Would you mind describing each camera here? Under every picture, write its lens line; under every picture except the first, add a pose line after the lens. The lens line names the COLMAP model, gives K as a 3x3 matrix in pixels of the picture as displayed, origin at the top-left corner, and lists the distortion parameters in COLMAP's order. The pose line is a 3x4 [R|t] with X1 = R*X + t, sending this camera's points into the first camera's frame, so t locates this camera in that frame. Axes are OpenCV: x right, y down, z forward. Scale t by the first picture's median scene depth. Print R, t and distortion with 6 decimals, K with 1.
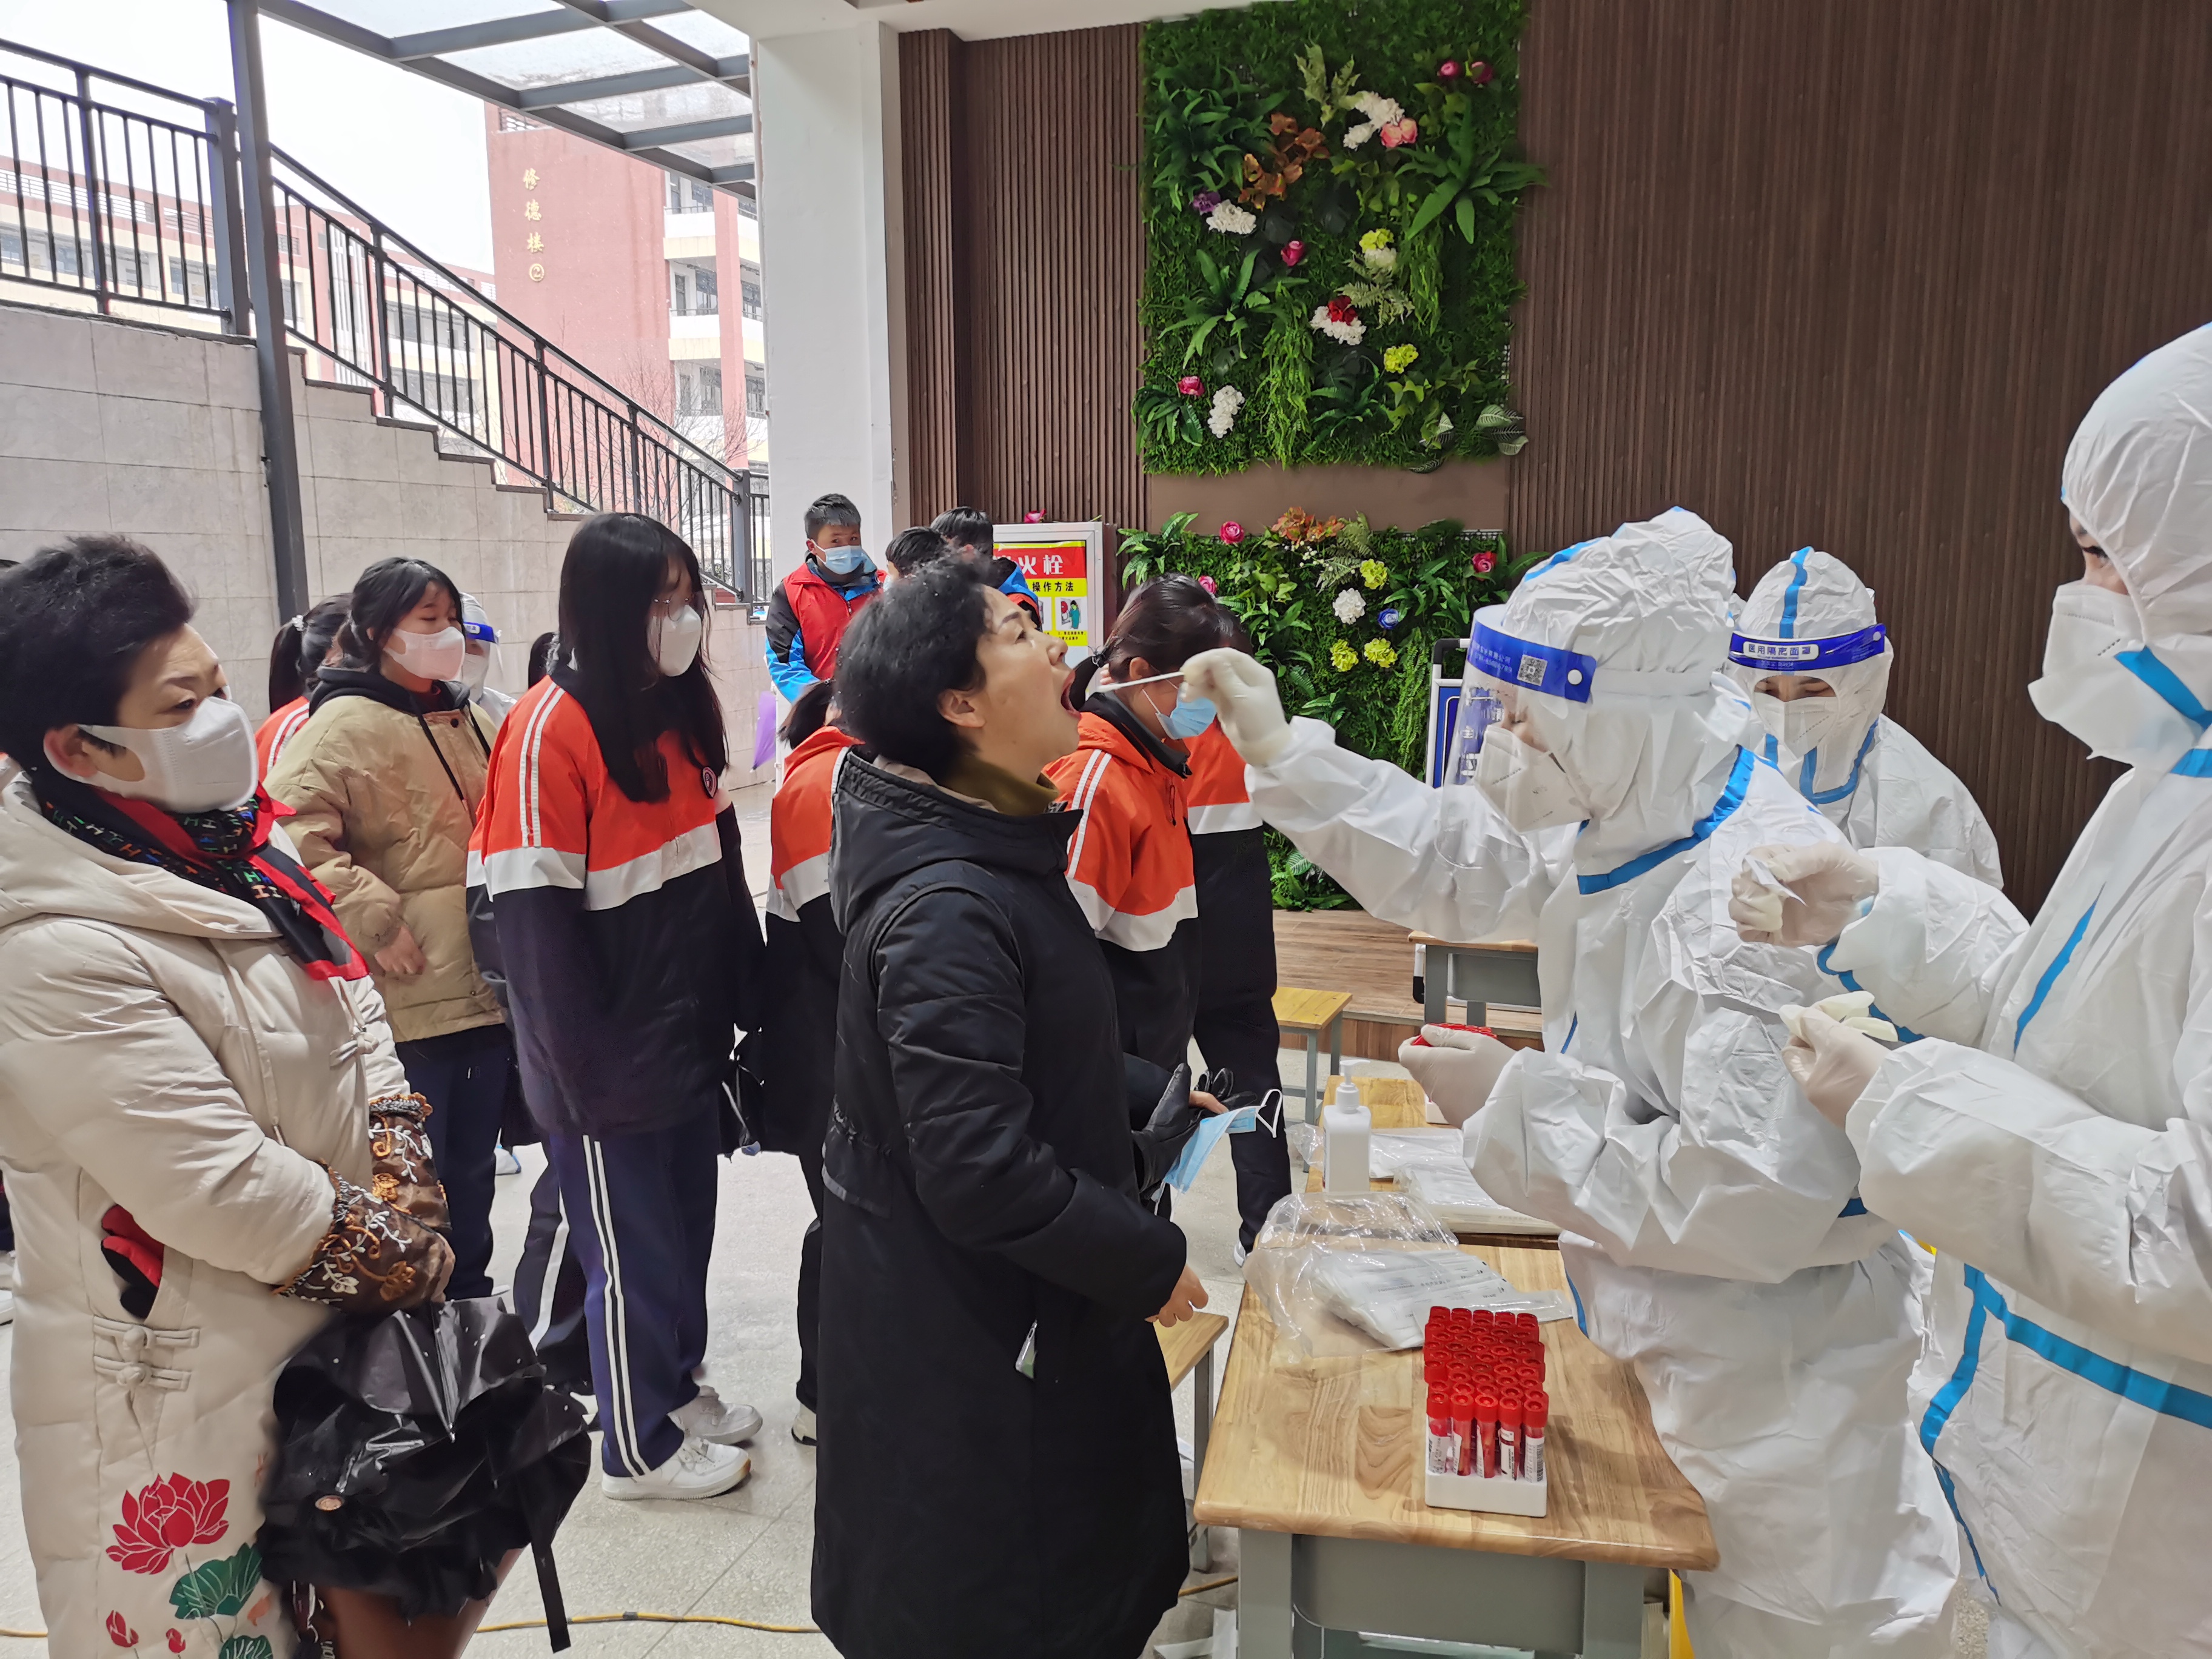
lens RADIAL K [[1720.5, 0, 1123.4], [0, 1720.5, 822.5], [0, 0, 1]] dist [0.006541, -0.023650]
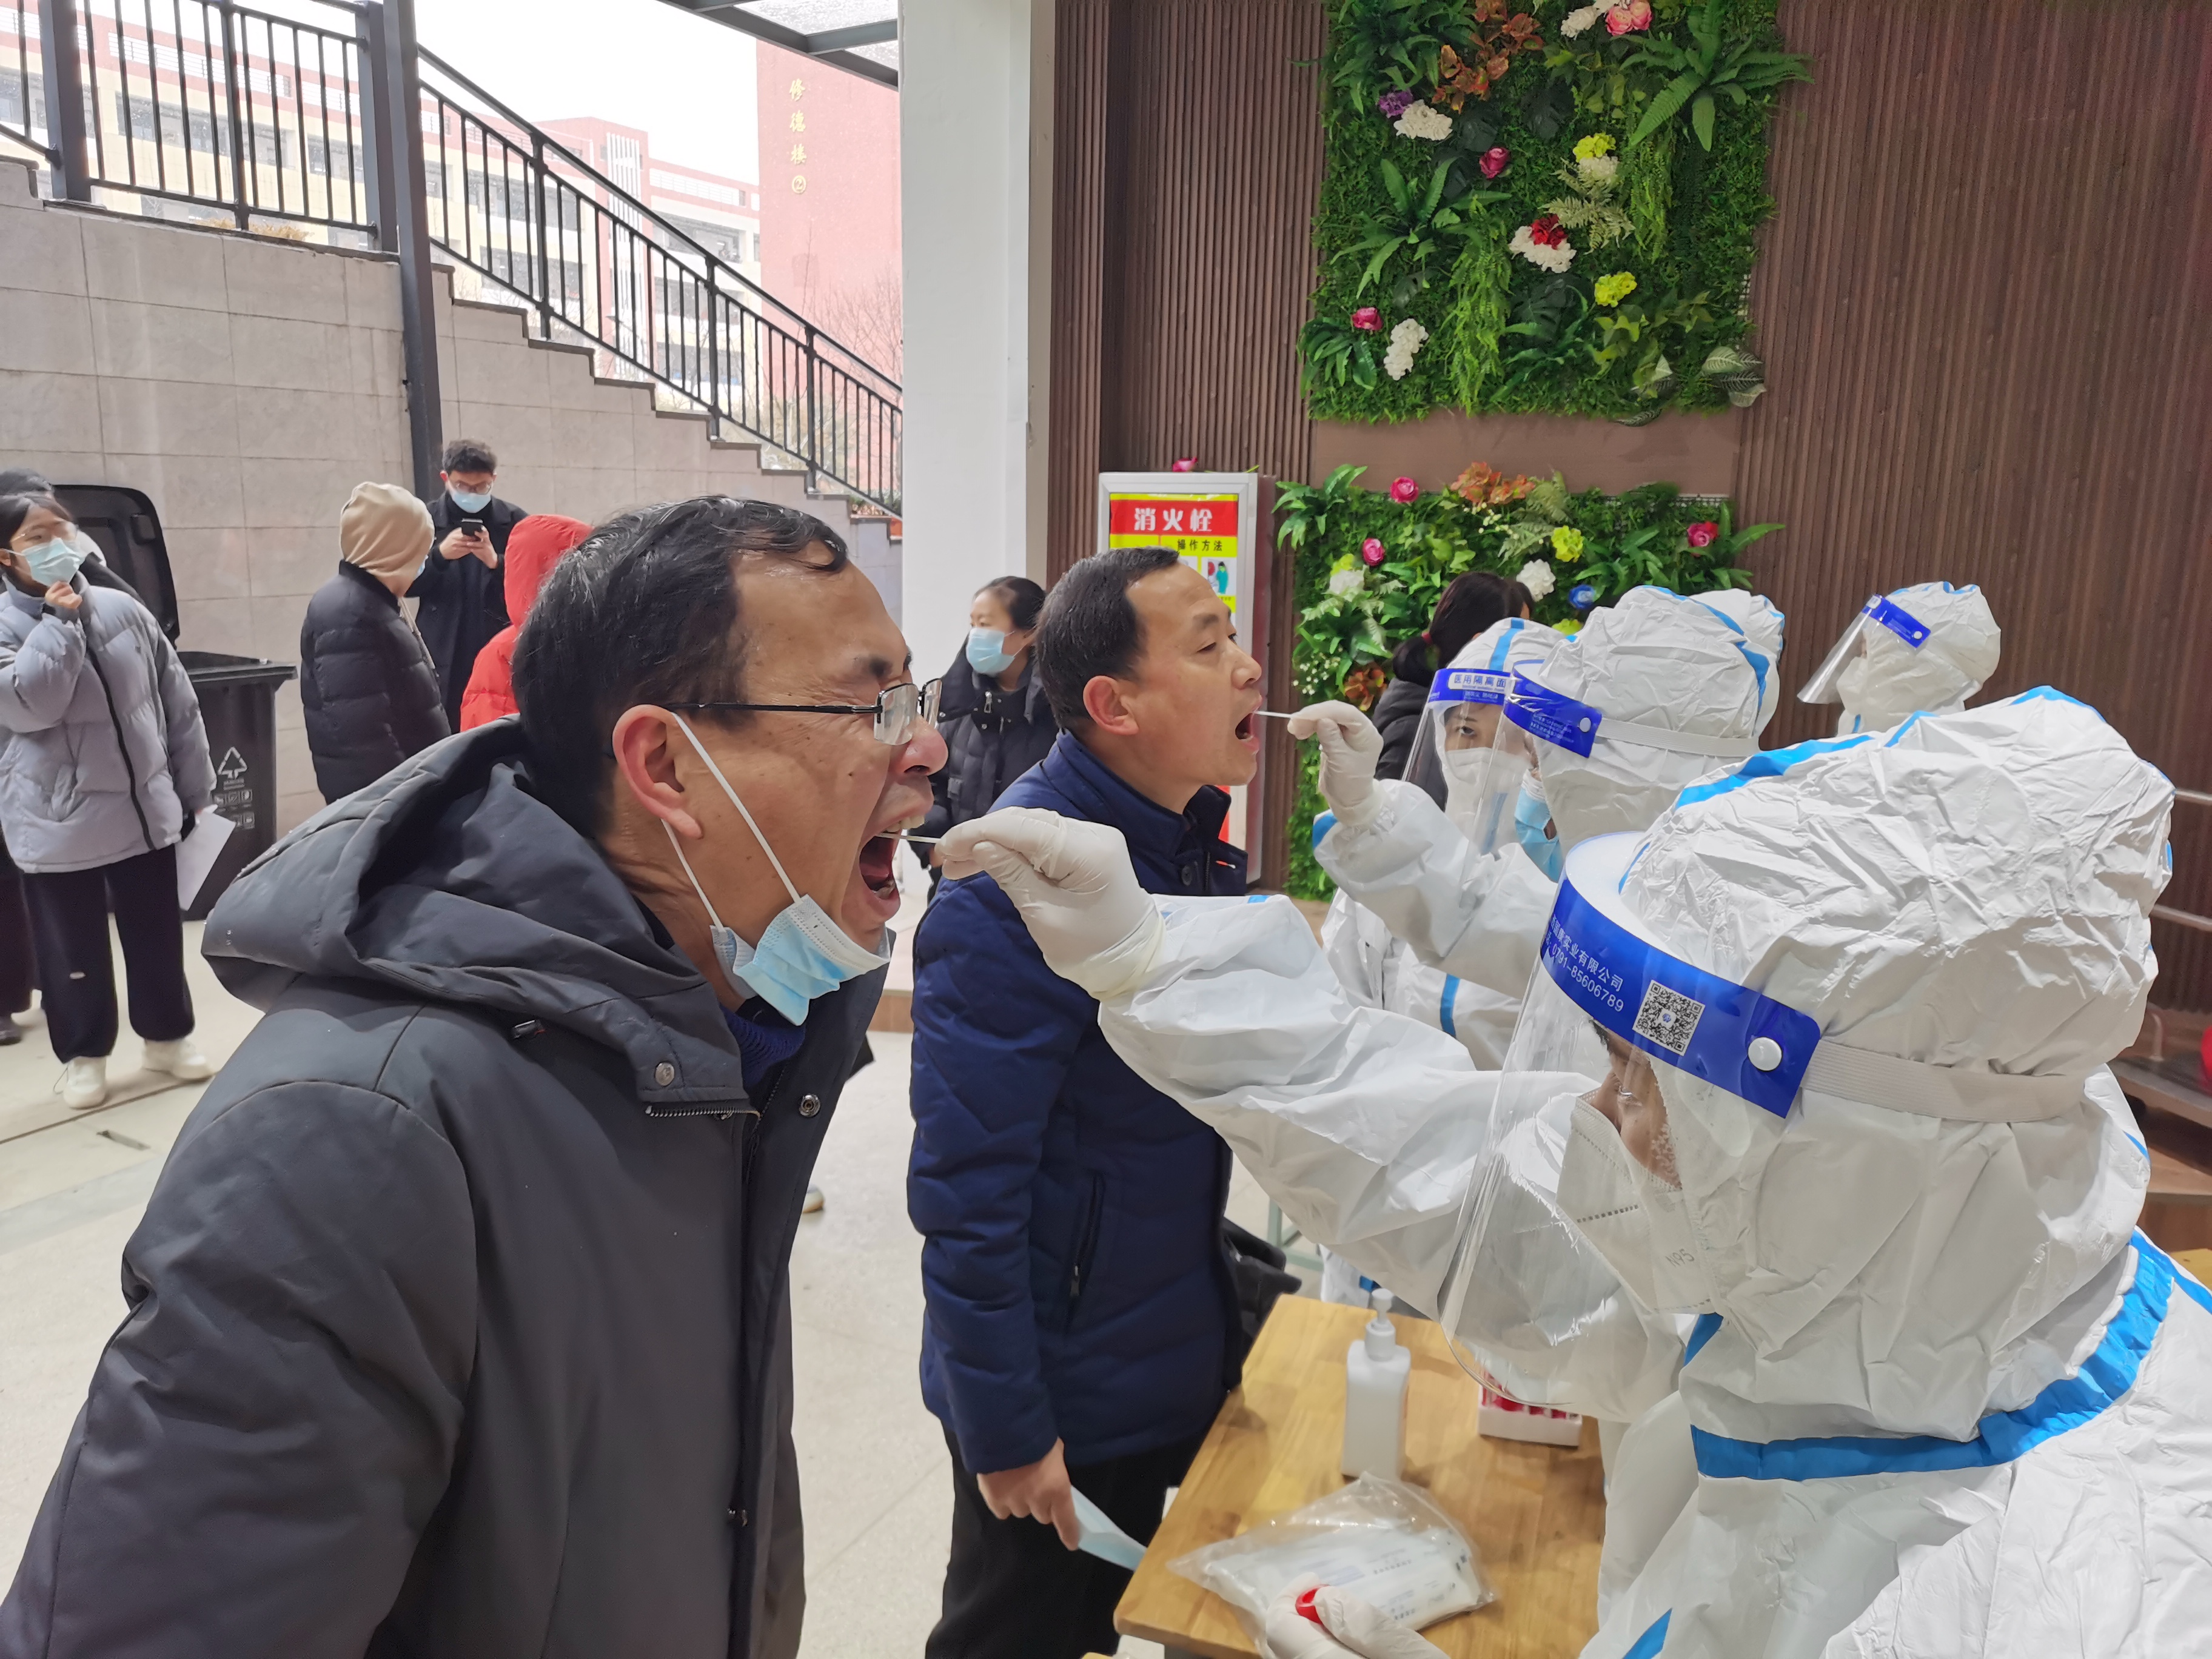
lens RADIAL K [[1720.5, 0, 1087.1], [0, 1720.5, 840.0], [0, 0, 1]] dist [0.006541, -0.023650]
pose [[0.989844, 0.051737, -0.132412, 0.029023], [-0.044909, 0.997528, 0.054042, -0.032218], [0.134880, -0.047547, 0.989720, 0.109787]]
